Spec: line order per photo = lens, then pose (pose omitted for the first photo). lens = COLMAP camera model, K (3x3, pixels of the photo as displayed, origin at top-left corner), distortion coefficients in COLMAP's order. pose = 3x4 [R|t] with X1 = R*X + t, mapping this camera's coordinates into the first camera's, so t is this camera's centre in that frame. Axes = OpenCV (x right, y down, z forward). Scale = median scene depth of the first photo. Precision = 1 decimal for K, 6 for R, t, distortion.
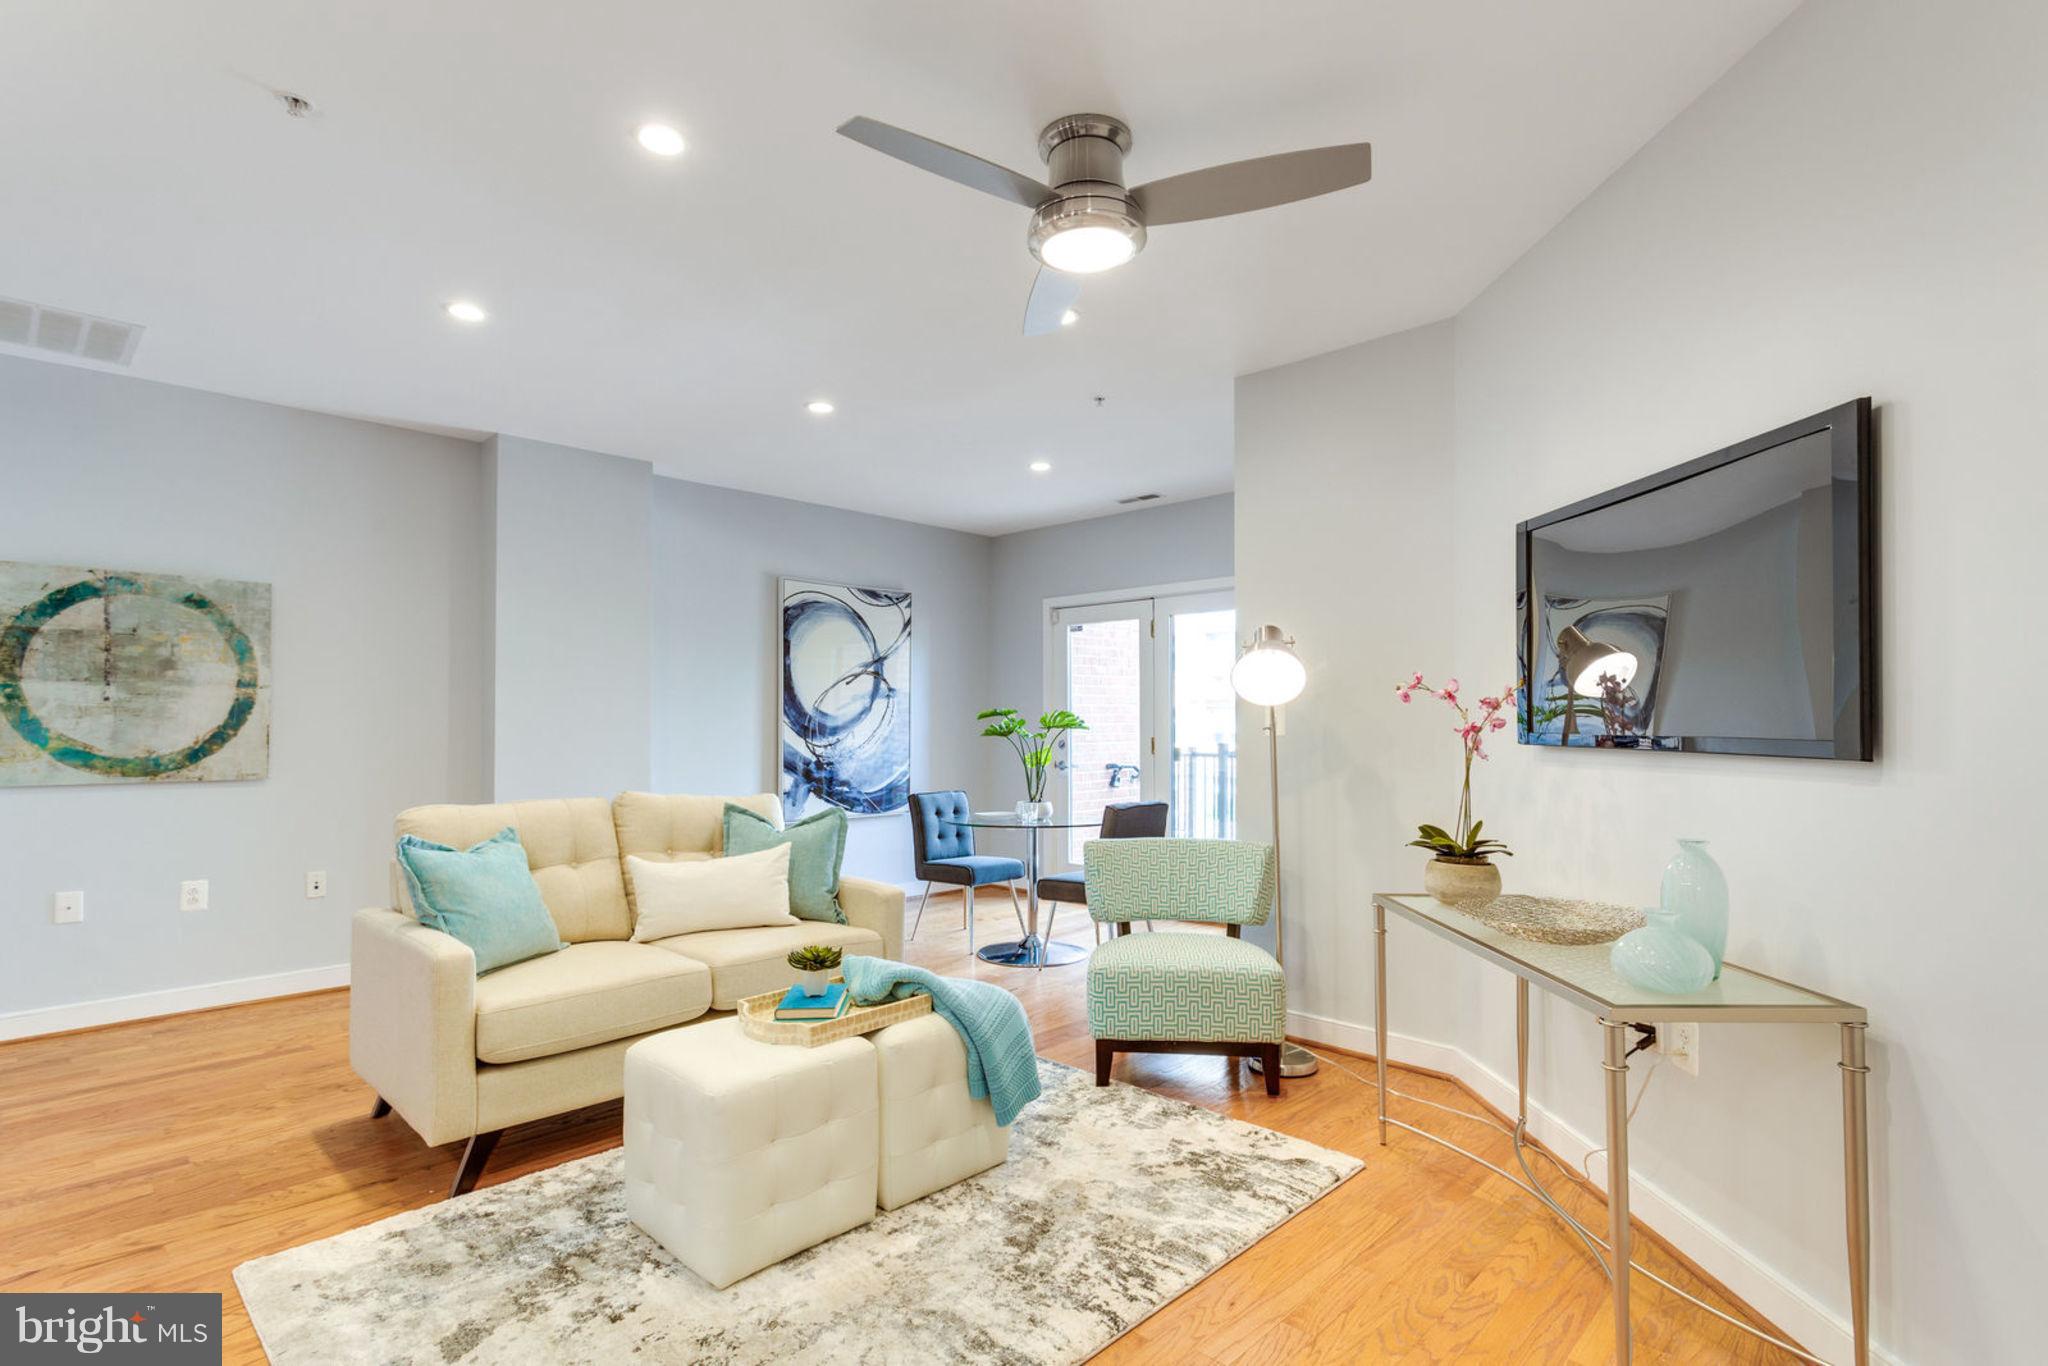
lens RADIAL K [[982.8, 0, 1011.4], [0, 982.8, 708.0], [0, 0, 1]] dist [0.000605, -0.000250]
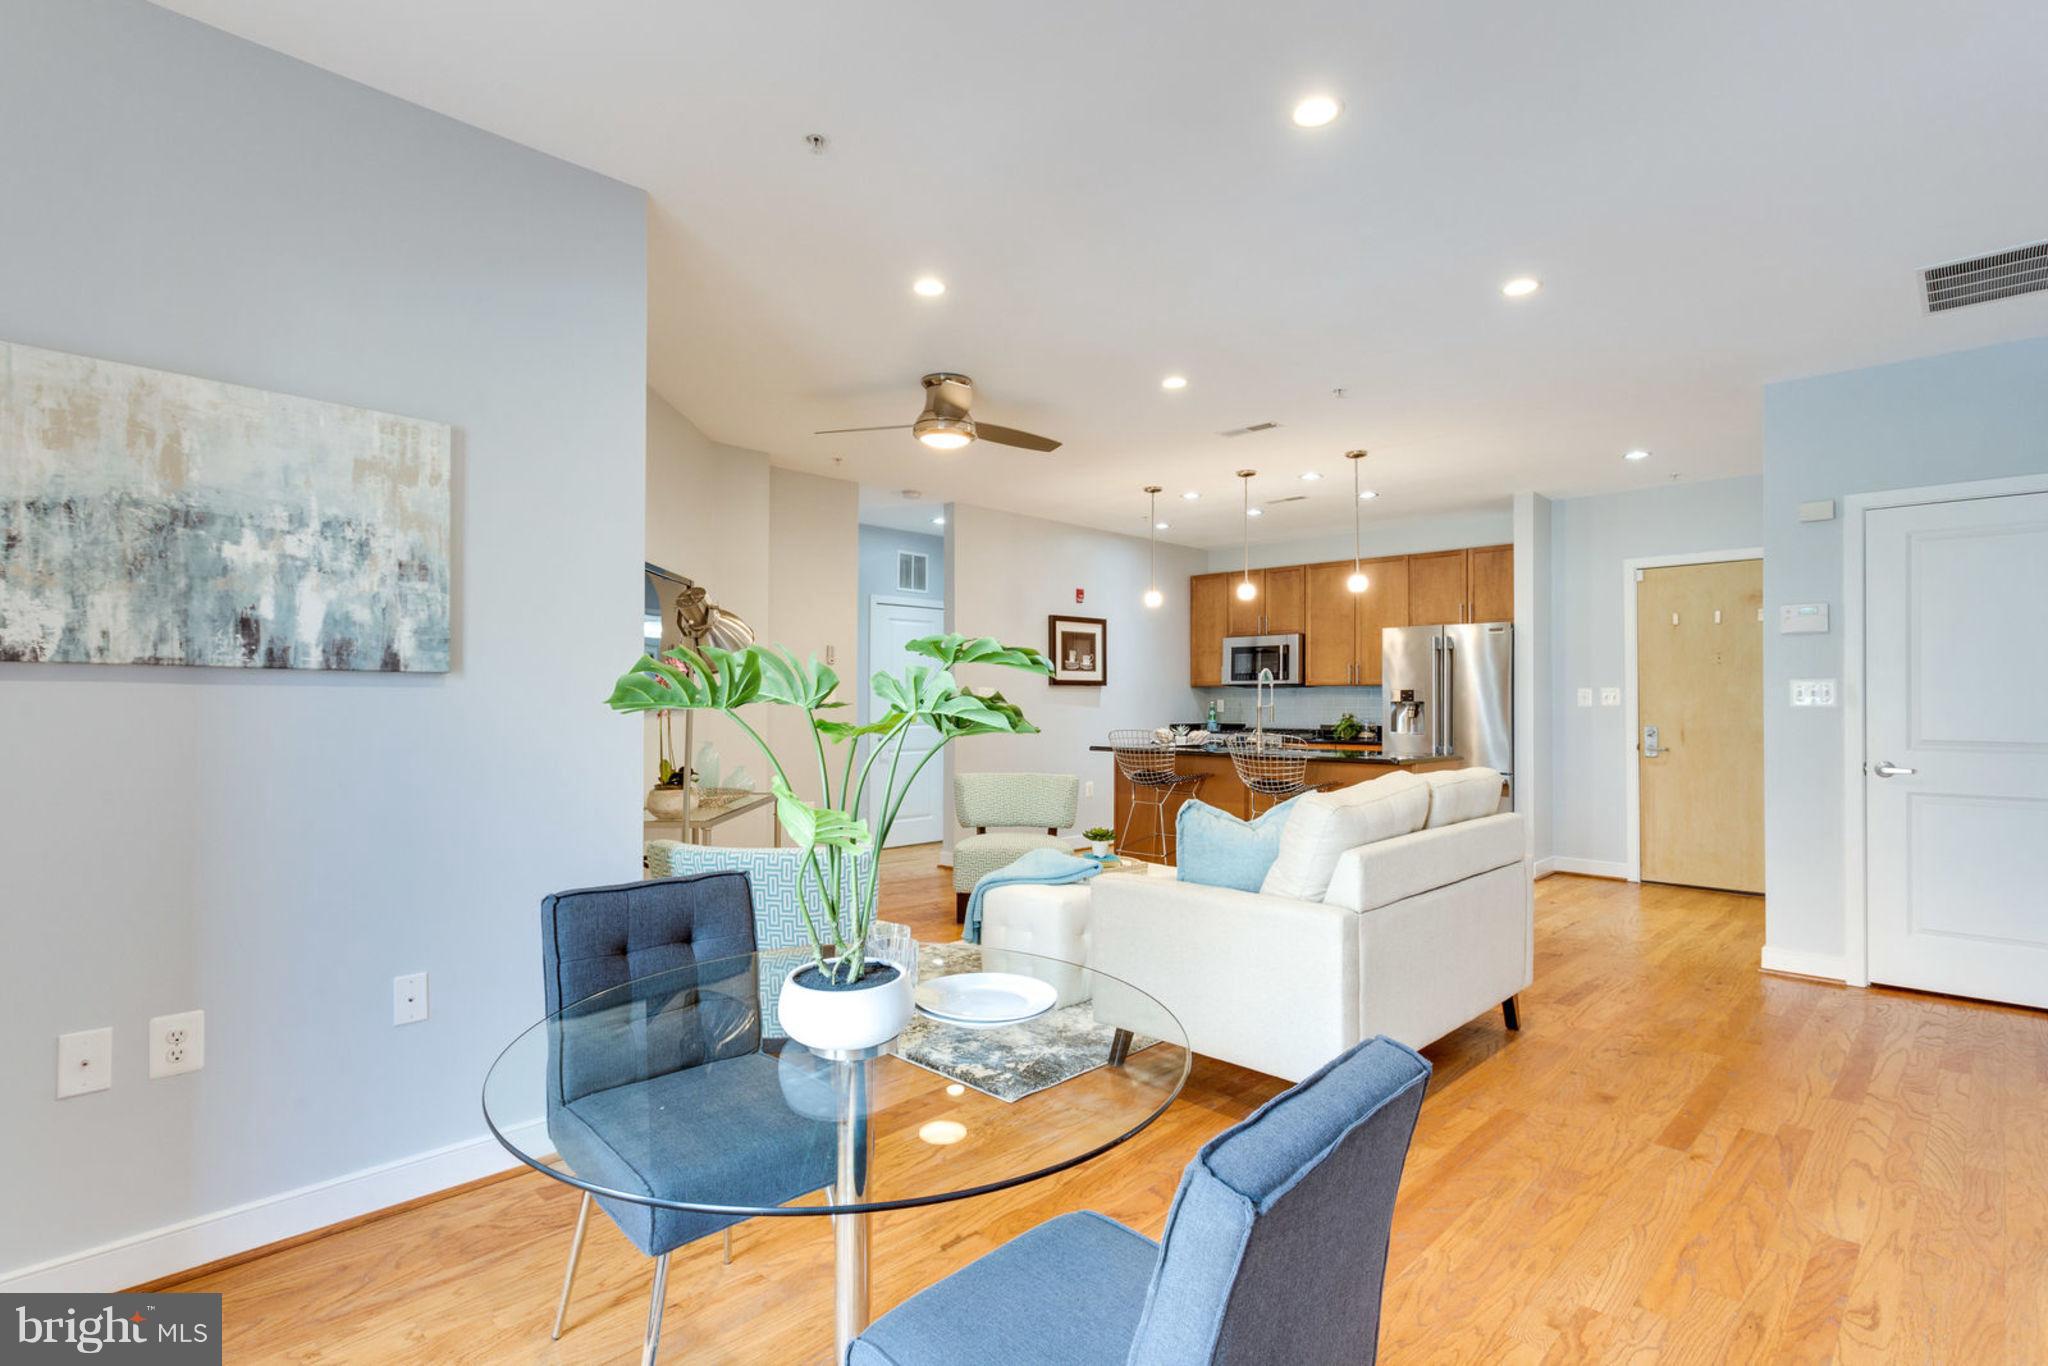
lens RADIAL K [[982.8, 0, 1011.4], [0, 982.8, 708.0], [0, 0, 1]] dist [0.000605, -0.000250]
pose [[-0.999822, -0.000304, 0.018889, -0.066262], [-0.000311, 1.000000, -0.000356, 0.032741], [-0.018889, -0.000362, -0.999822, 2.438234]]
